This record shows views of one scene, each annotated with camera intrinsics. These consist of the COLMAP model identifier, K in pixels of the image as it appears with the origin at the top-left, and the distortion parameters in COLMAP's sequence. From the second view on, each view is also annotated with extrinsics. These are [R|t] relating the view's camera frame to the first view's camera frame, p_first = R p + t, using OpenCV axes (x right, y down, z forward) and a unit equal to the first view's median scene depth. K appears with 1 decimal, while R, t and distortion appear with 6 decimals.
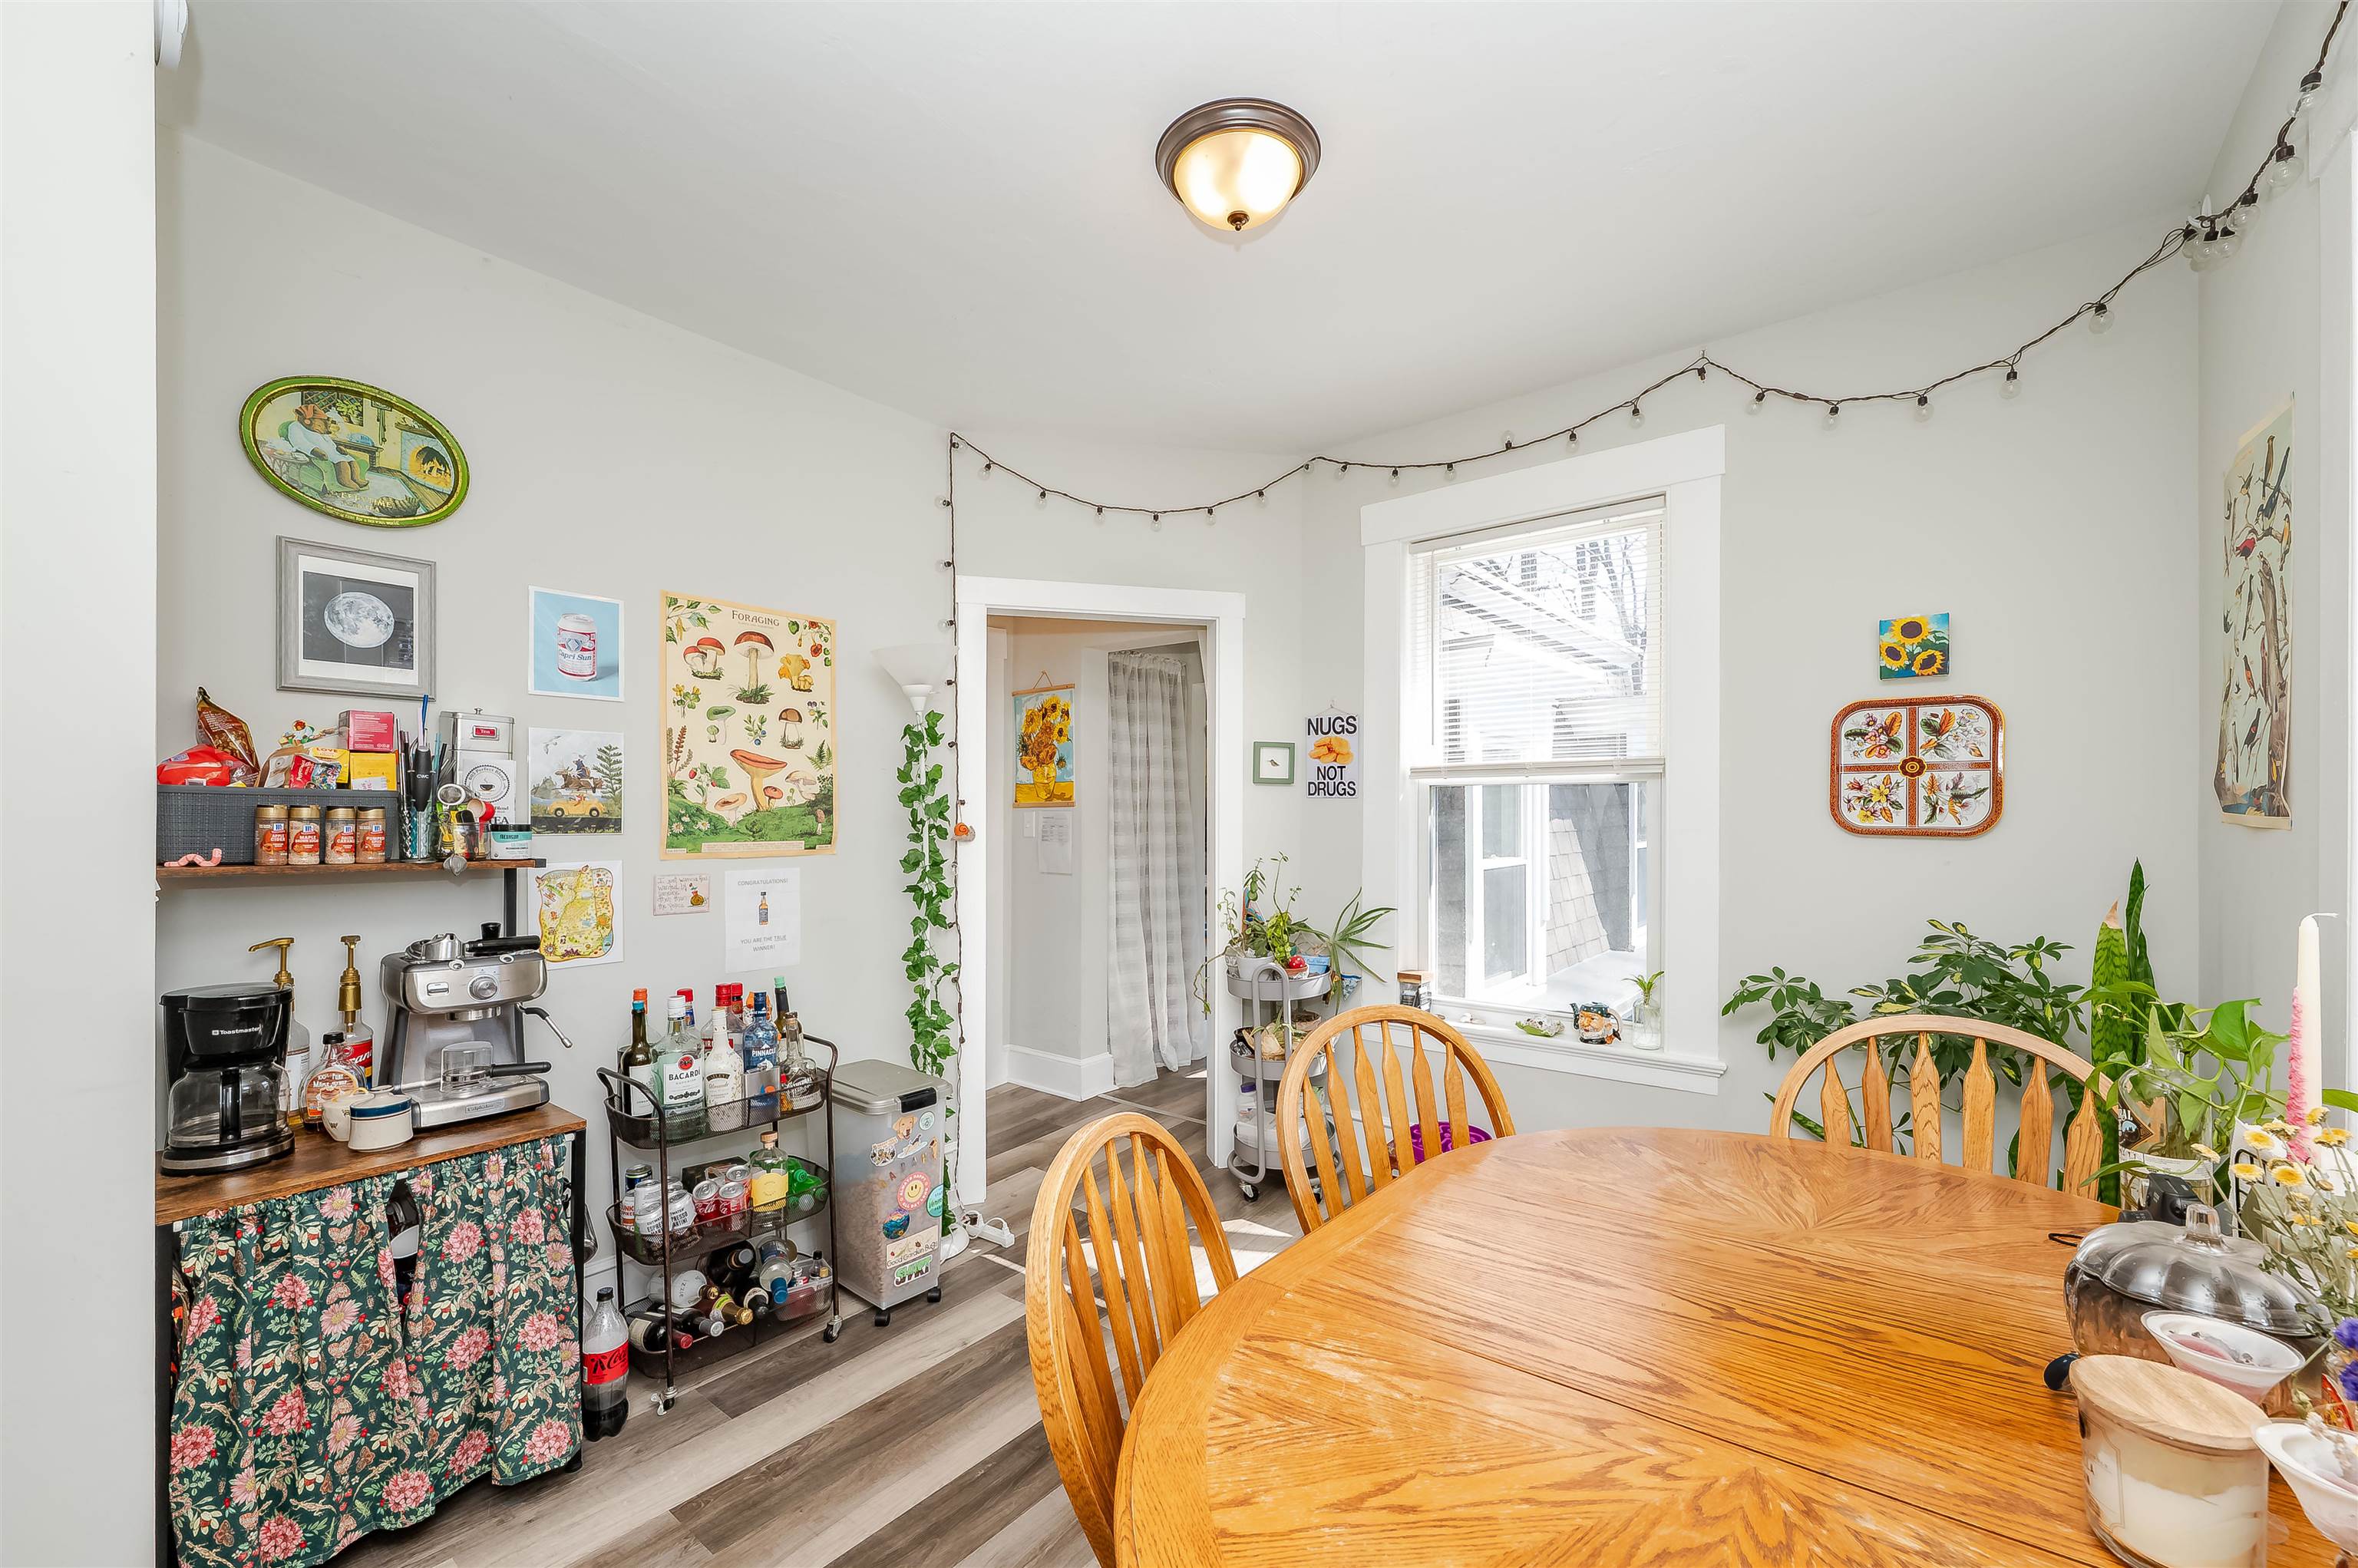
lens RADIAL K [[947.7, 0, 1172.2], [0, 947.7, 813.5], [0, 0, 1]] dist [0.000178, -0.000245]
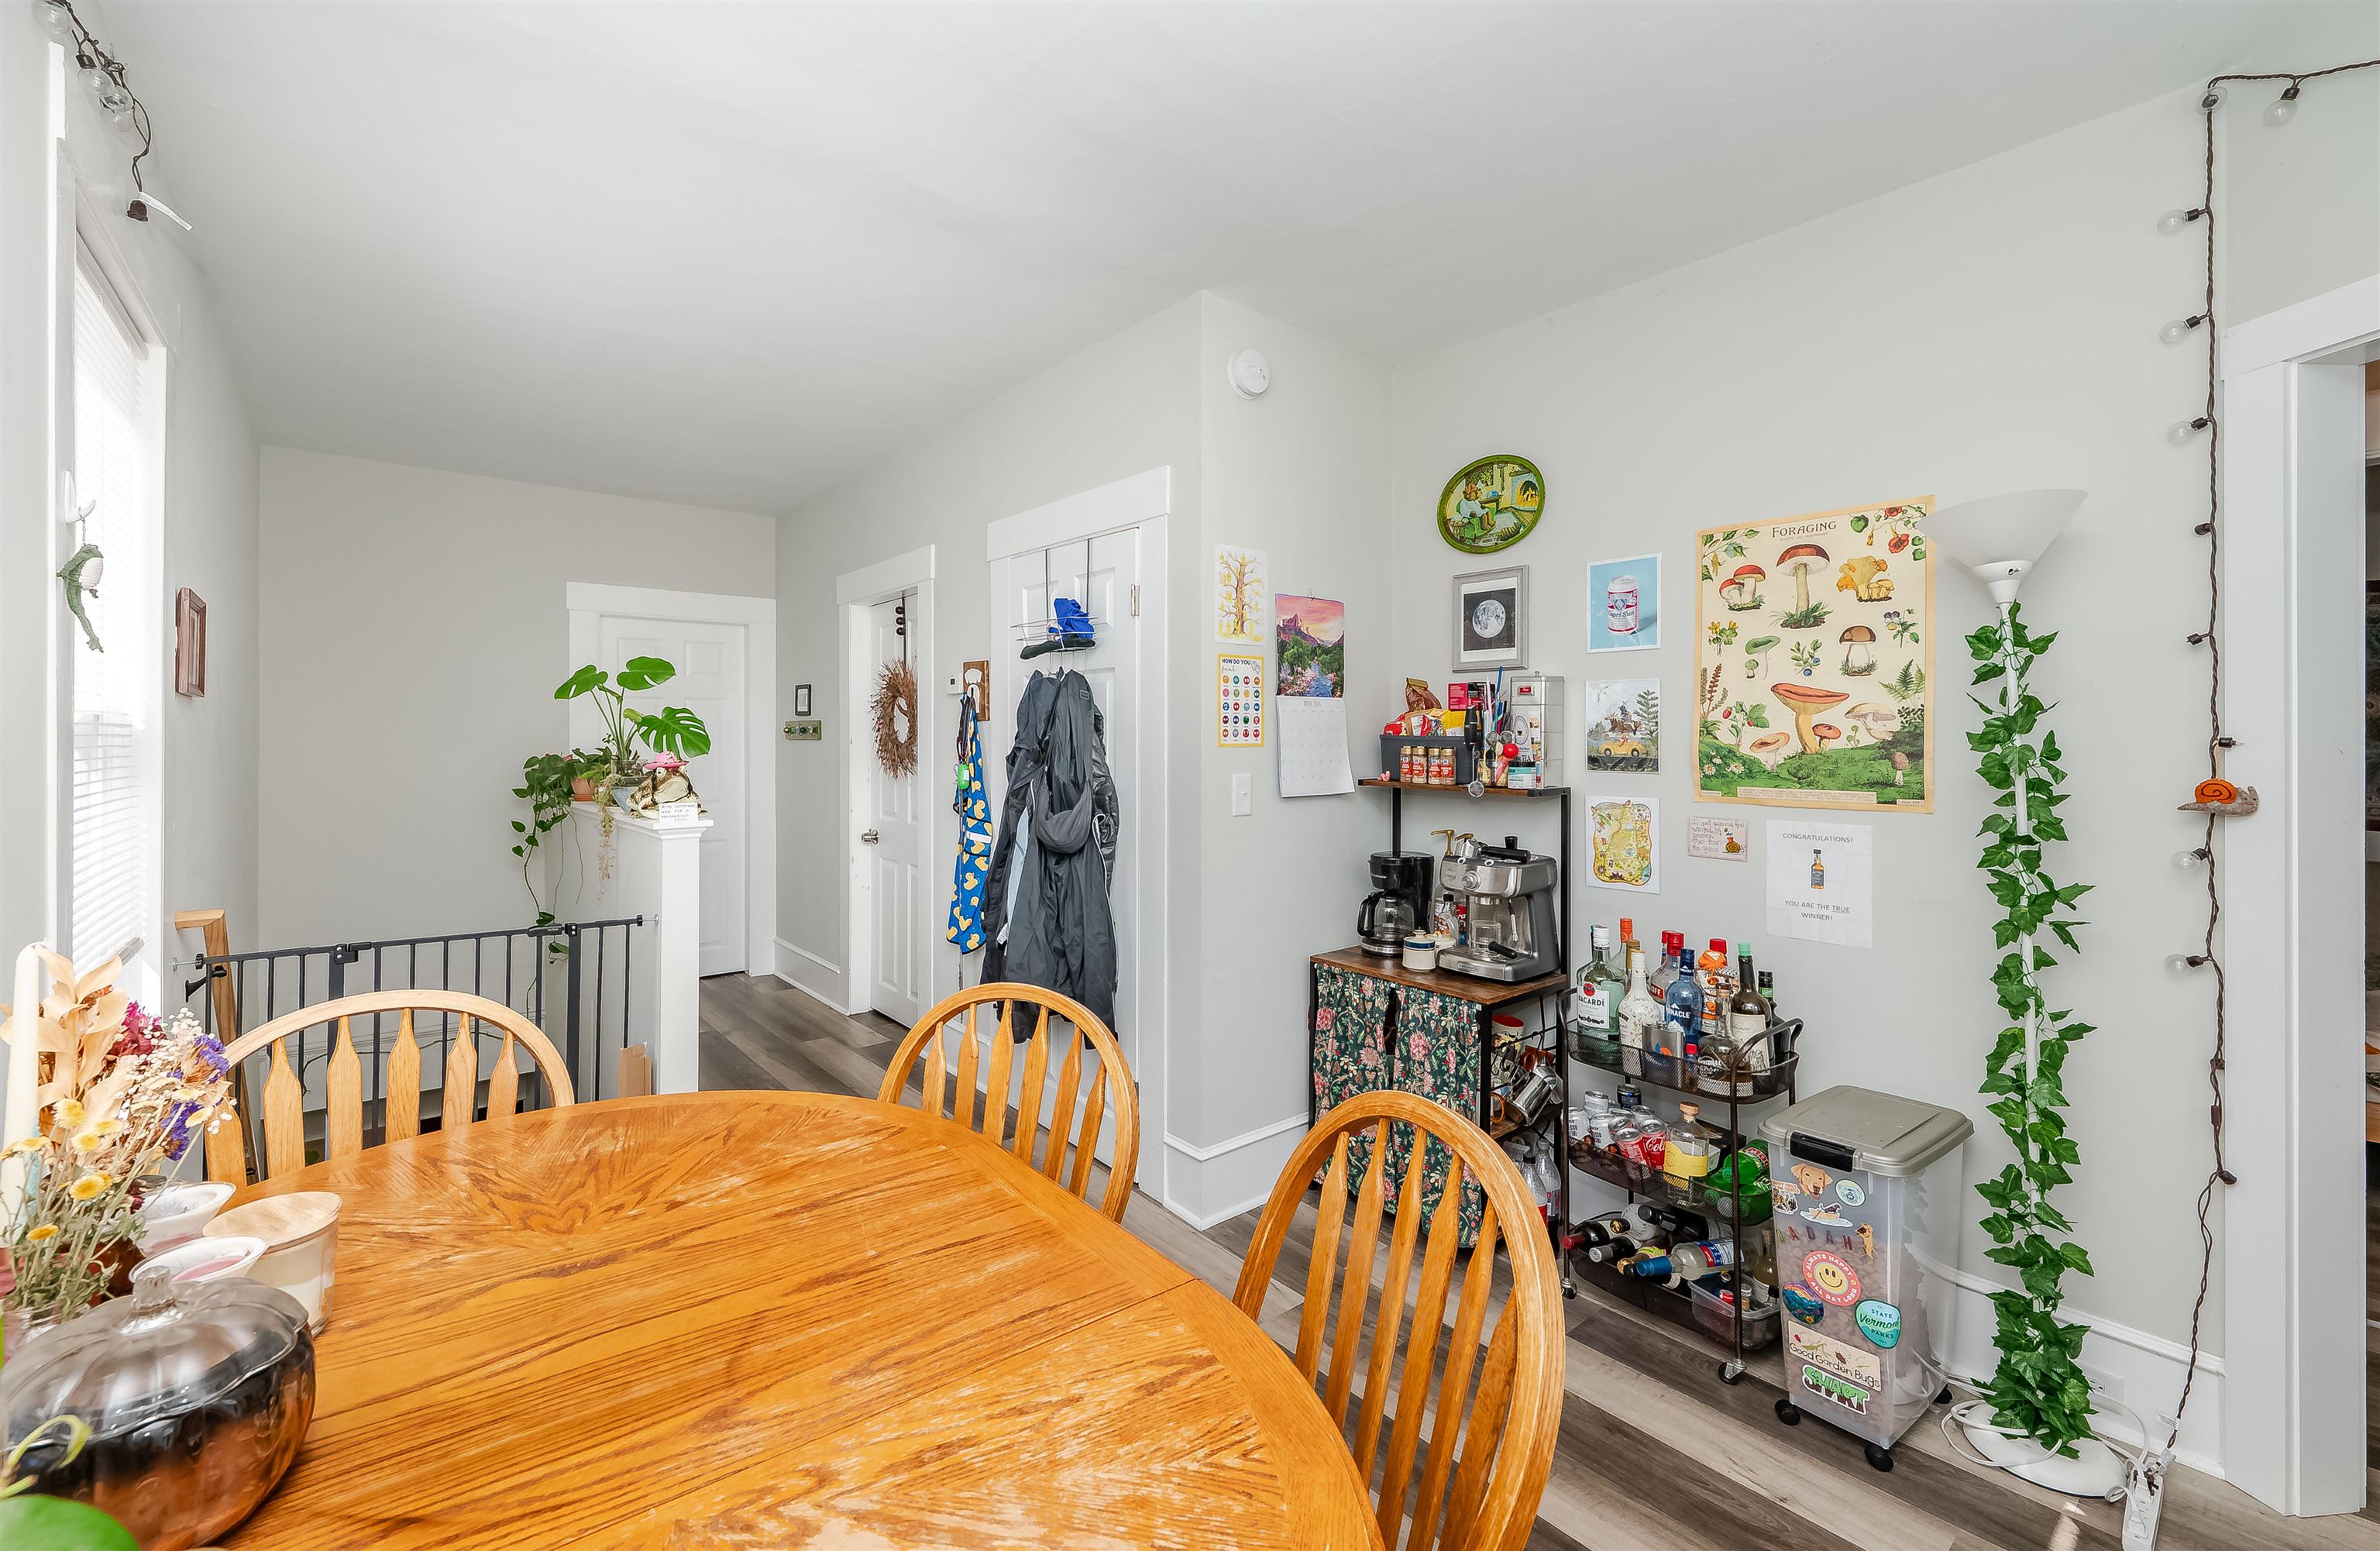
lens RADIAL K [[994.3, 0, 1197.3], [0, 994.3, 732.5], [0, 0, 1]] dist [-0.000087, 0.000010]
pose [[-0.183373, -0.005794, -0.983026, 0.567486], [-0.004439, 0.999977, -0.005066, -0.015187], [0.983033, 0.003435, -0.183395, 0.655245]]
